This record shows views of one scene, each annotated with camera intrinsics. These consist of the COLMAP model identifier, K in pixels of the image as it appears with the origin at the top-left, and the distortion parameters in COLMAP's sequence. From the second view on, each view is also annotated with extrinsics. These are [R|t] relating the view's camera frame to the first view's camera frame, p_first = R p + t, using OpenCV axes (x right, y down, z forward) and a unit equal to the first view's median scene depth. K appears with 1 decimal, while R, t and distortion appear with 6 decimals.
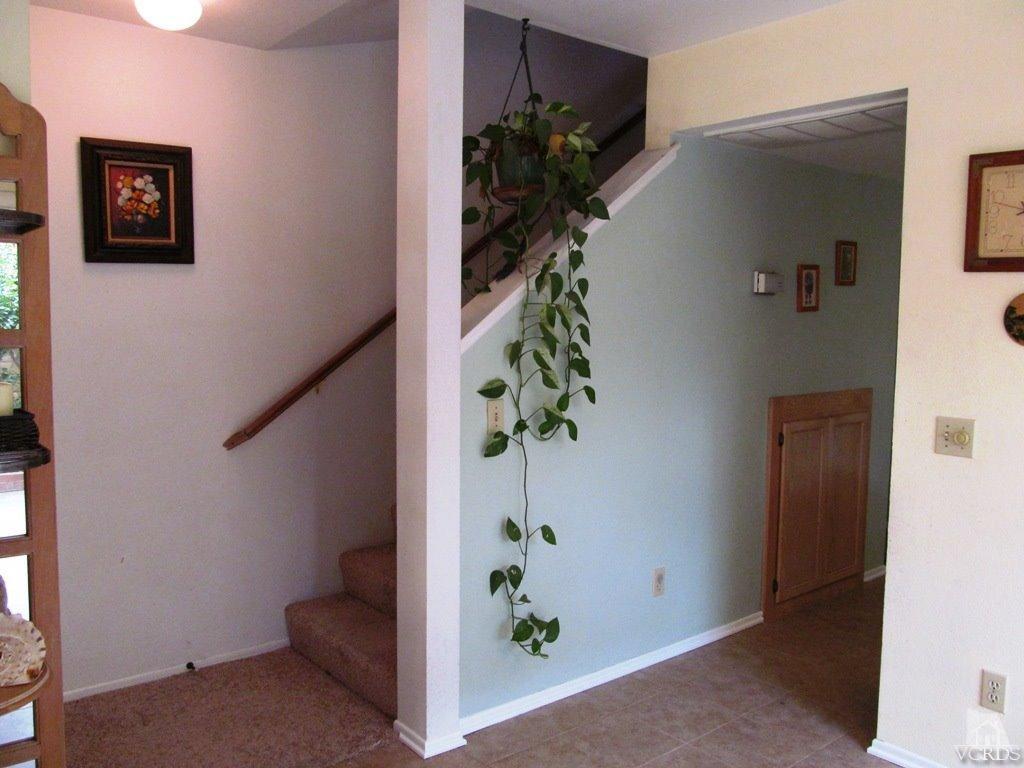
lens RADIAL K [[850.9, 0, 506.2], [0, 850.9, 379.8], [0, 0, 1]] dist [-0.056649, 0.023059]
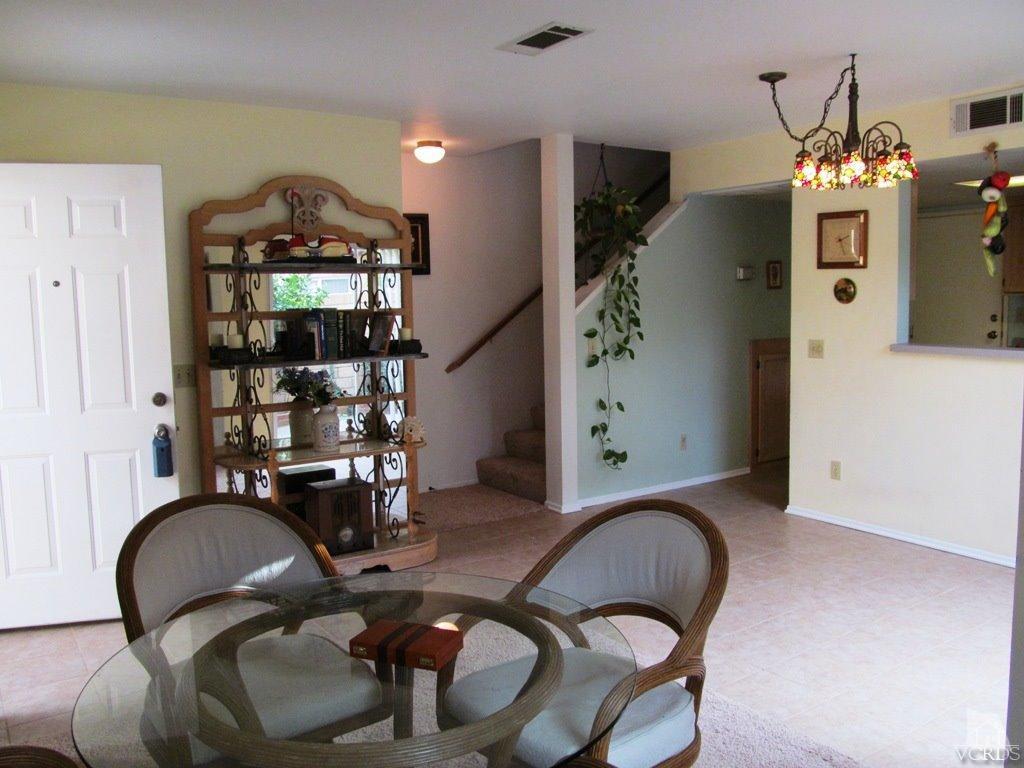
lens RADIAL K [[850.9, 0, 518.0], [0, 850.9, 381.3], [0, 0, 1]] dist [-0.056649, 0.023059]
pose [[0.996796, -0.023026, -0.076600, -0.034909], [0.024724, 0.999468, 0.021291, 0.074616], [0.076069, -0.023116, 0.996835, -0.986474]]
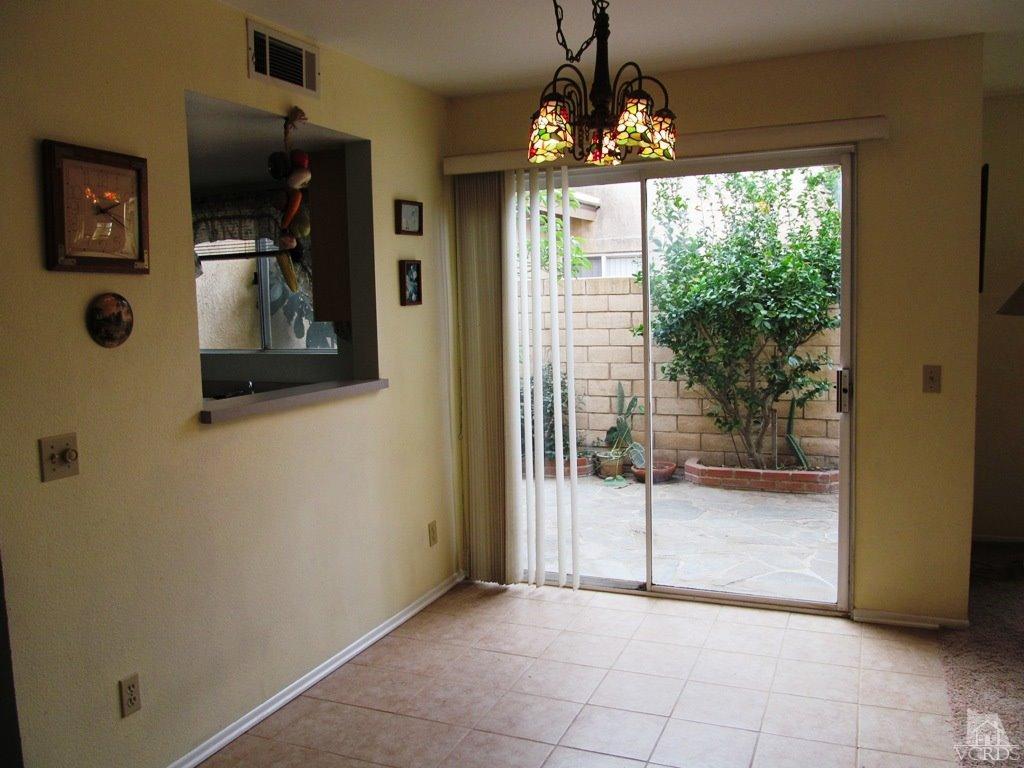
lens RADIAL K [[850.9, 0, 519.3], [0, 850.9, 379.5], [0, 0, 1]] dist [-0.056649, 0.023059]
pose [[-0.478588, -0.085397, 0.873877, -0.402806], [0.096597, 0.984097, 0.149070, -0.084896], [-0.872710, 0.155757, -0.462728, 0.844959]]
